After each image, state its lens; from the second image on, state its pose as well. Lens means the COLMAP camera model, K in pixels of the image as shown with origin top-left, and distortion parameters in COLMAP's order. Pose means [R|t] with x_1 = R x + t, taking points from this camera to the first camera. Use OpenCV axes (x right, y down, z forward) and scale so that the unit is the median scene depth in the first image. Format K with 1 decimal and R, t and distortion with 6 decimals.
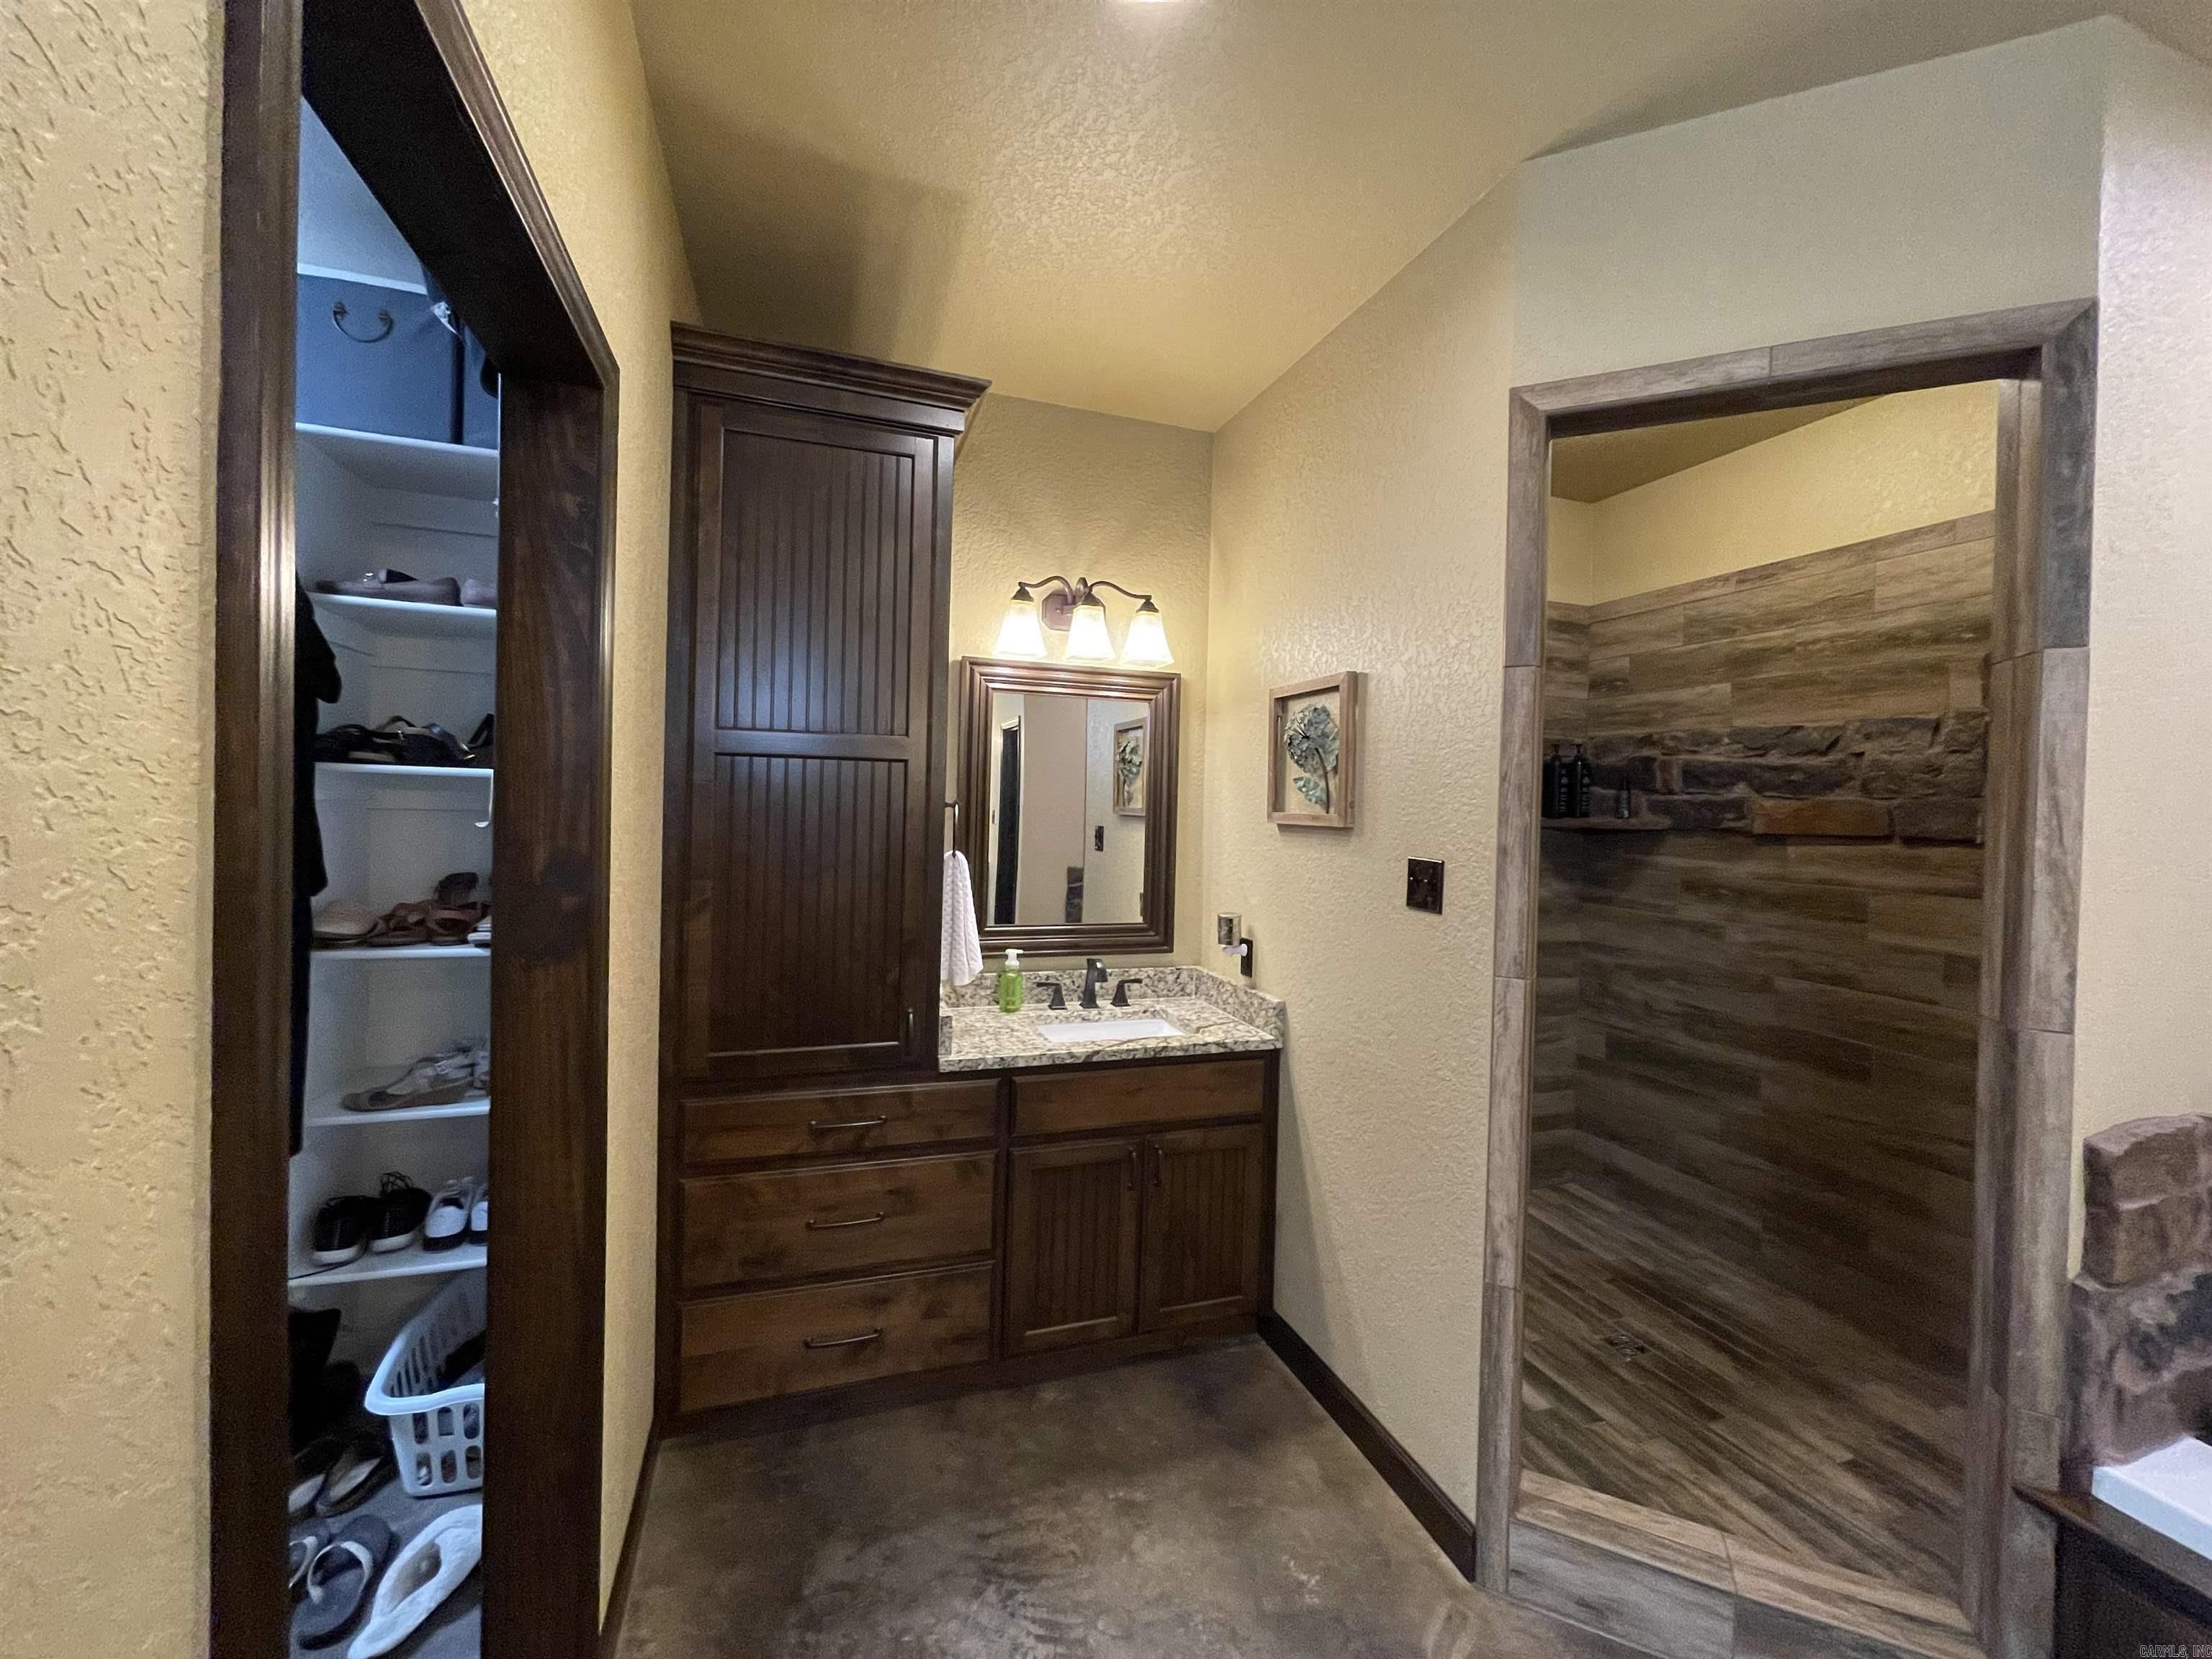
lens RADIAL K [[894.4, 0, 1104.5], [0, 894.4, 815.2], [0, 0, 1]] dist [-0.003124, 0.000876]
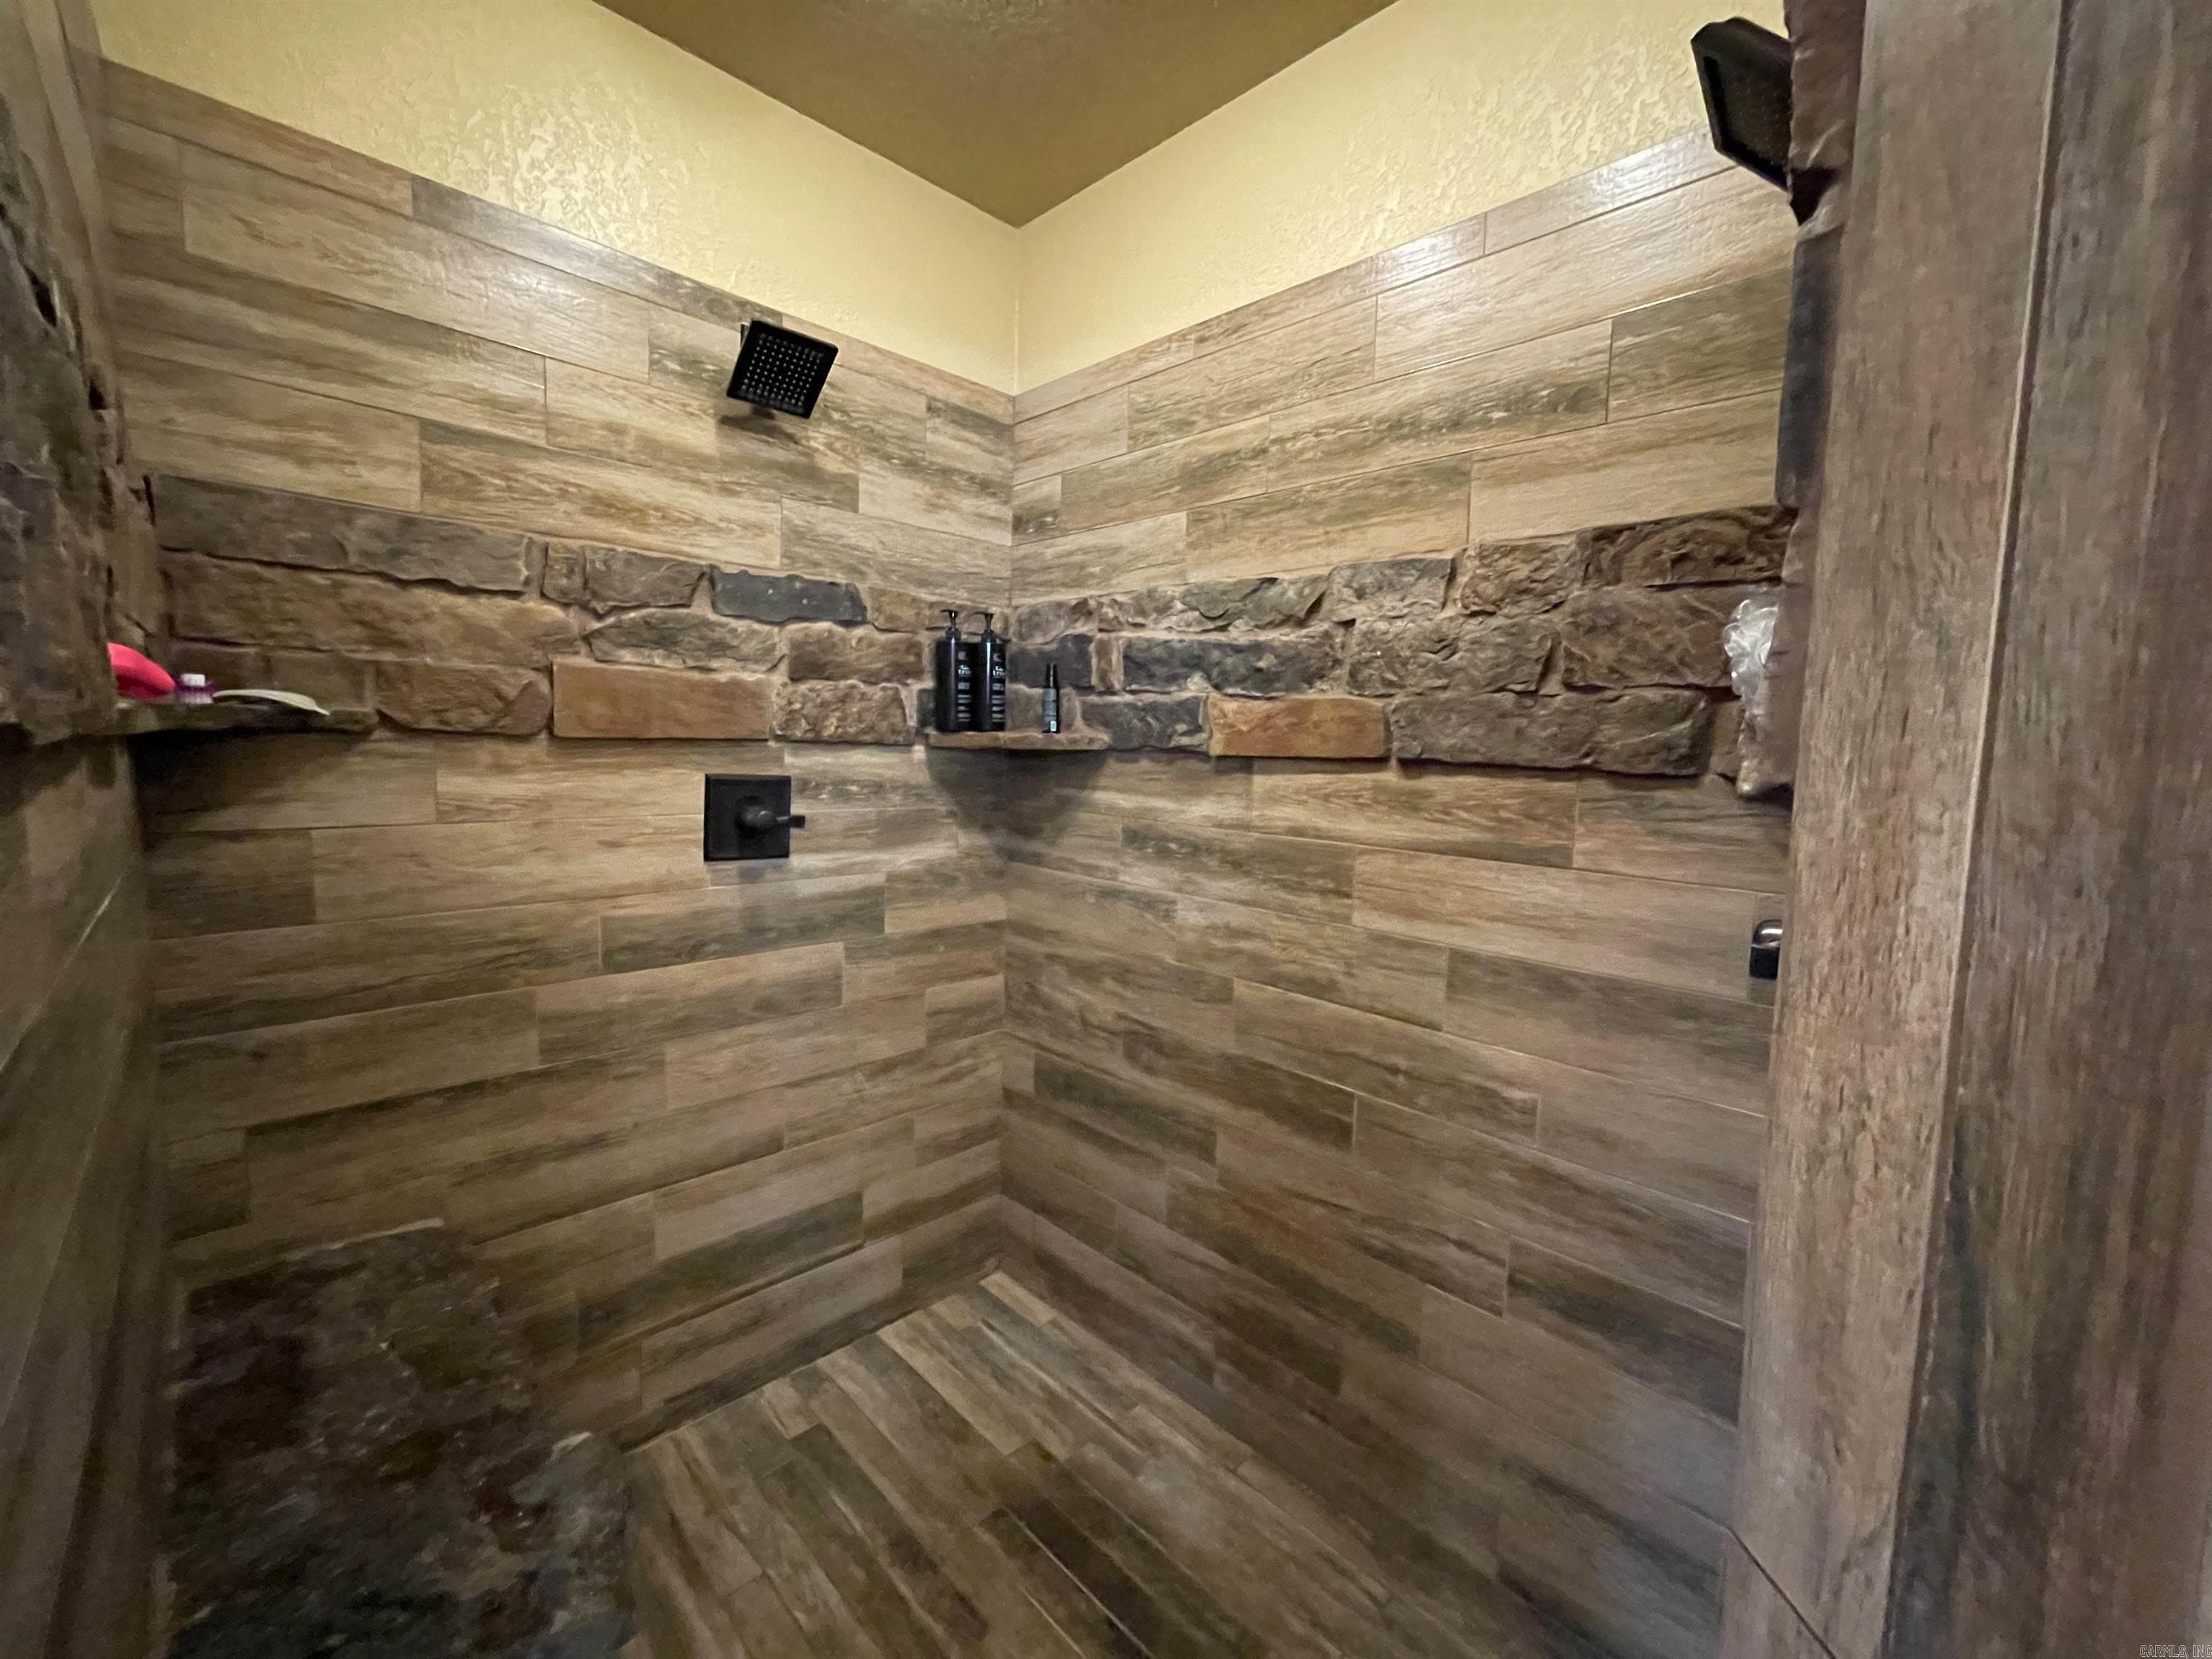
lens RADIAL K [[894.4, 0, 1111.2], [0, 894.4, 815.8], [0, 0, 1]] dist [-0.003124, 0.000876]
pose [[0.899504, -0.034151, 0.435575, 0.391244], [-0.002446, 0.996531, 0.083183, 0.011046], [-0.436905, -0.075889, 0.896301, 0.467846]]
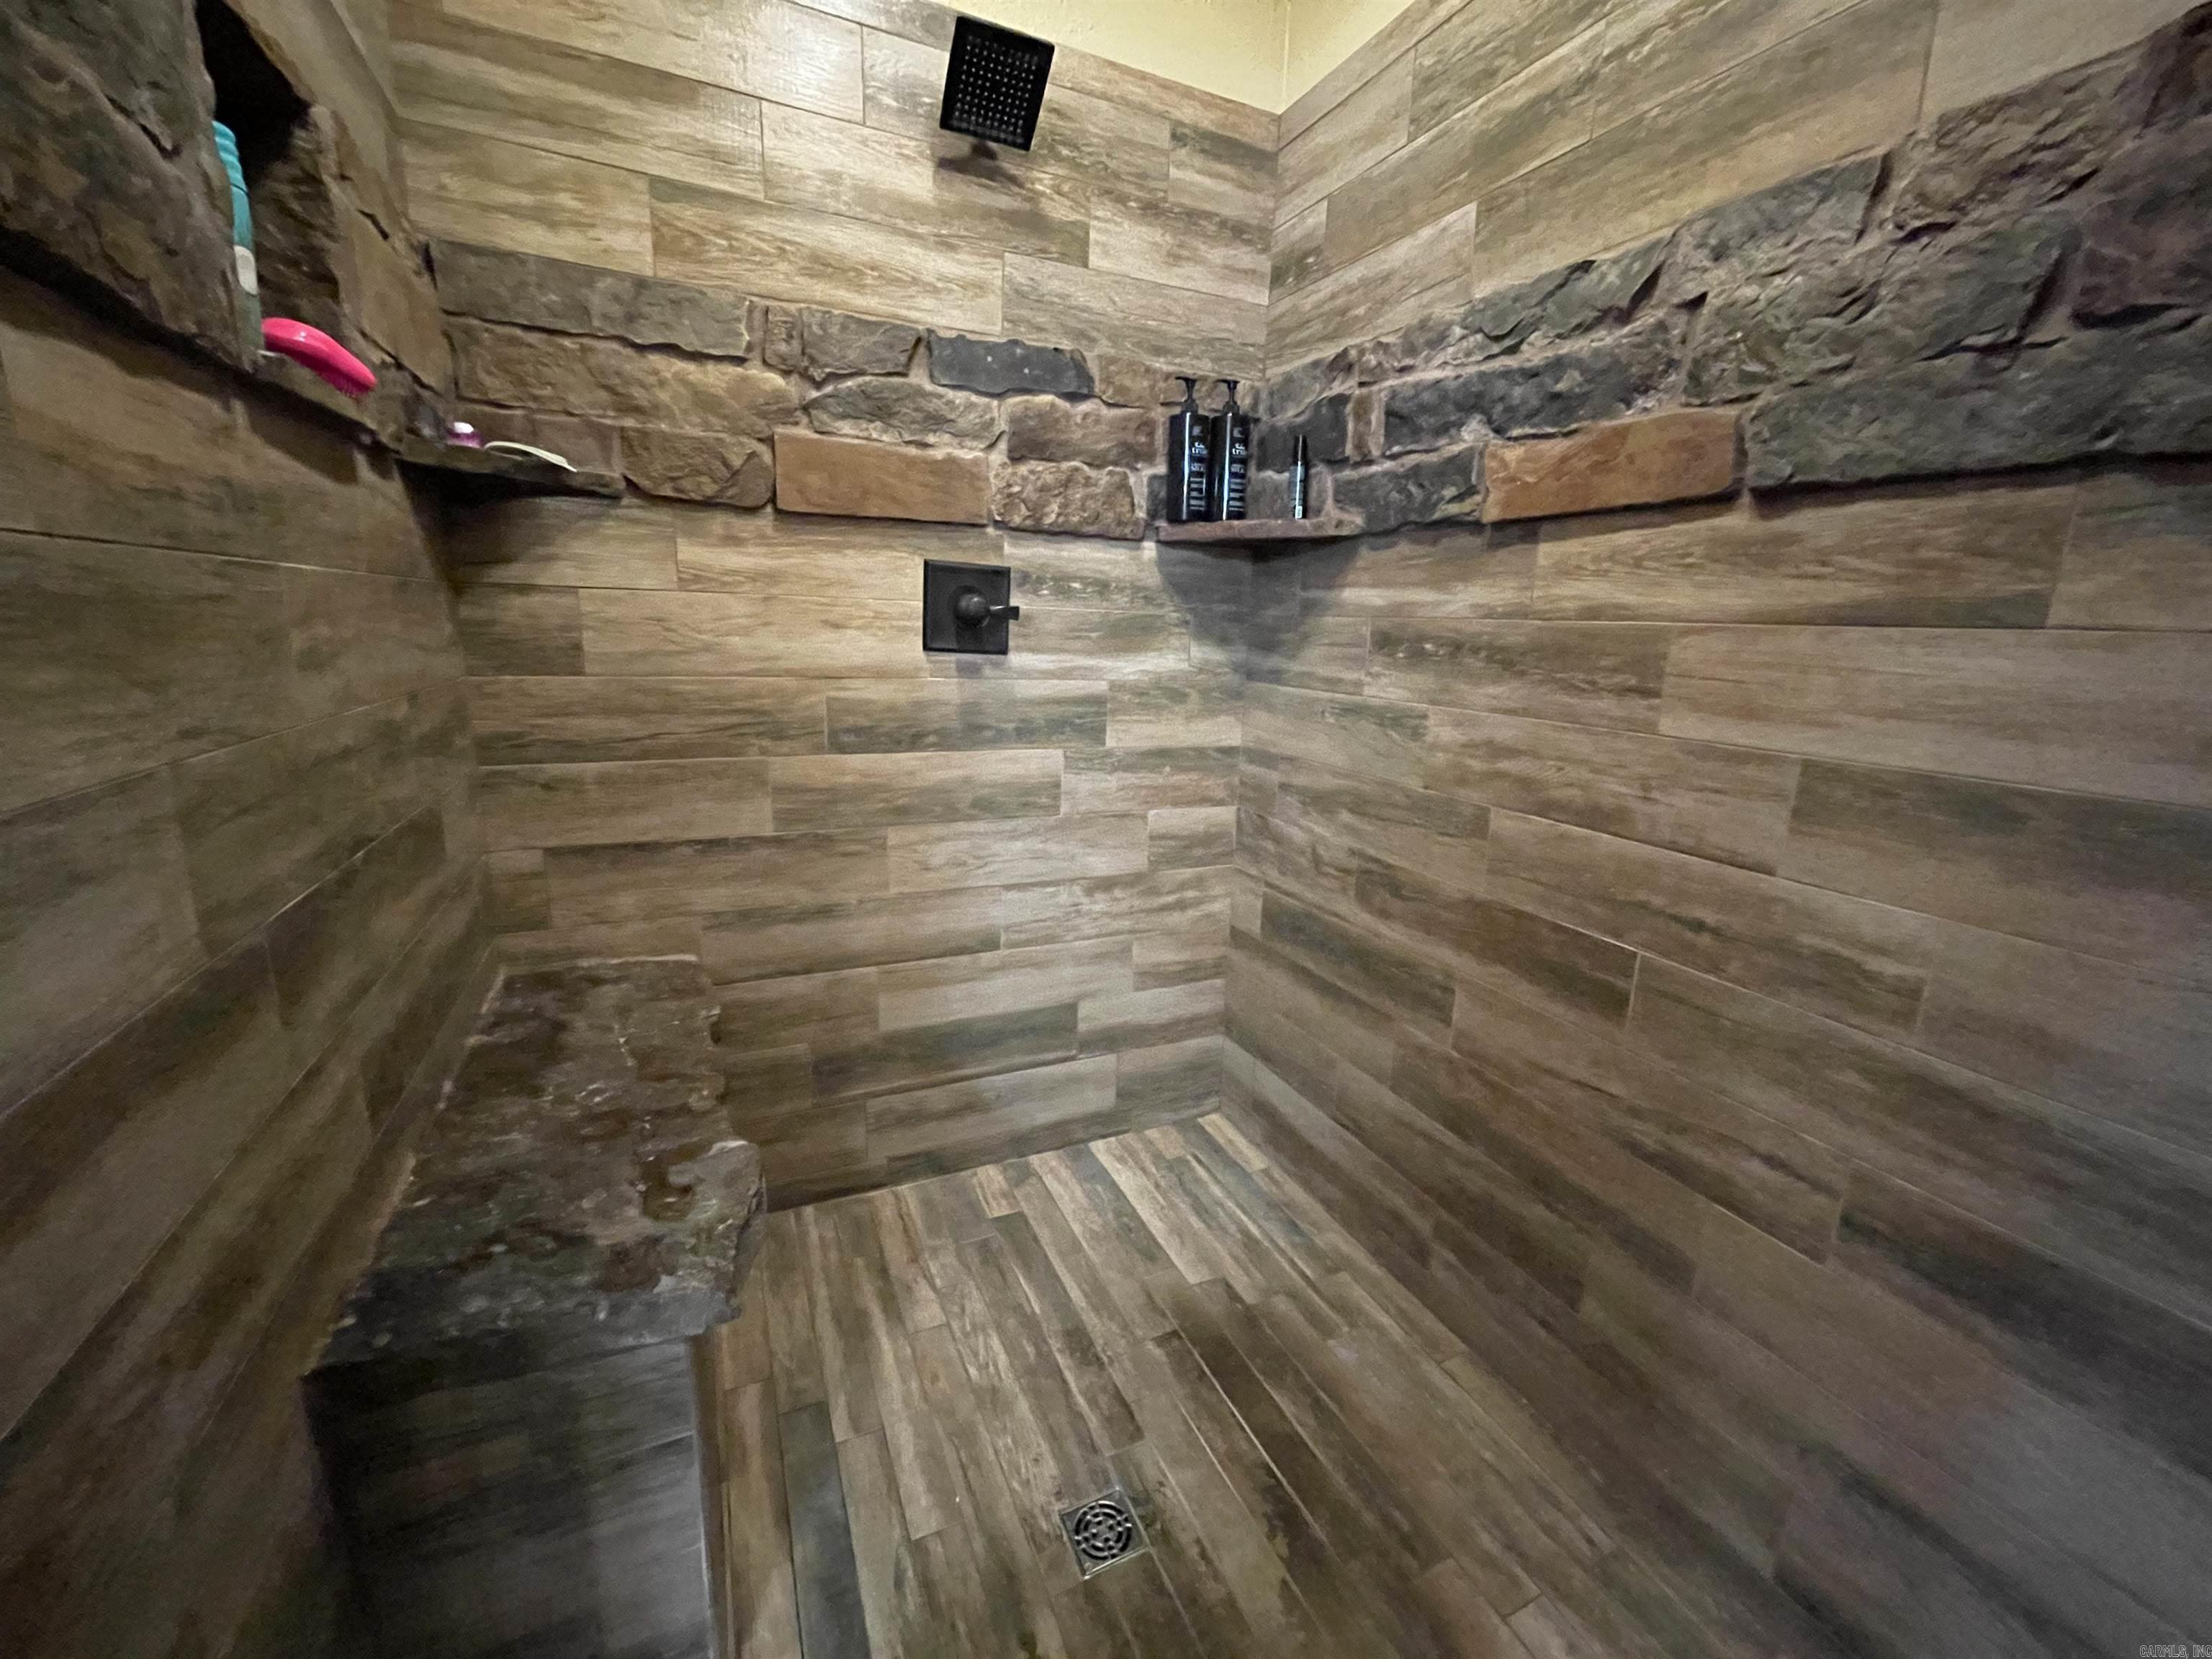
lens RADIAL K [[894.4, 0, 1109.2], [0, 894.4, 812.7], [0, 0, 1]] dist [-0.003124, 0.000876]
pose [[0.994641, -0.011552, 0.102740, 0.470017], [-0.009124, 0.980054, 0.198523, 0.081615], [-0.102984, -0.198397, 0.974696, 0.509884]]
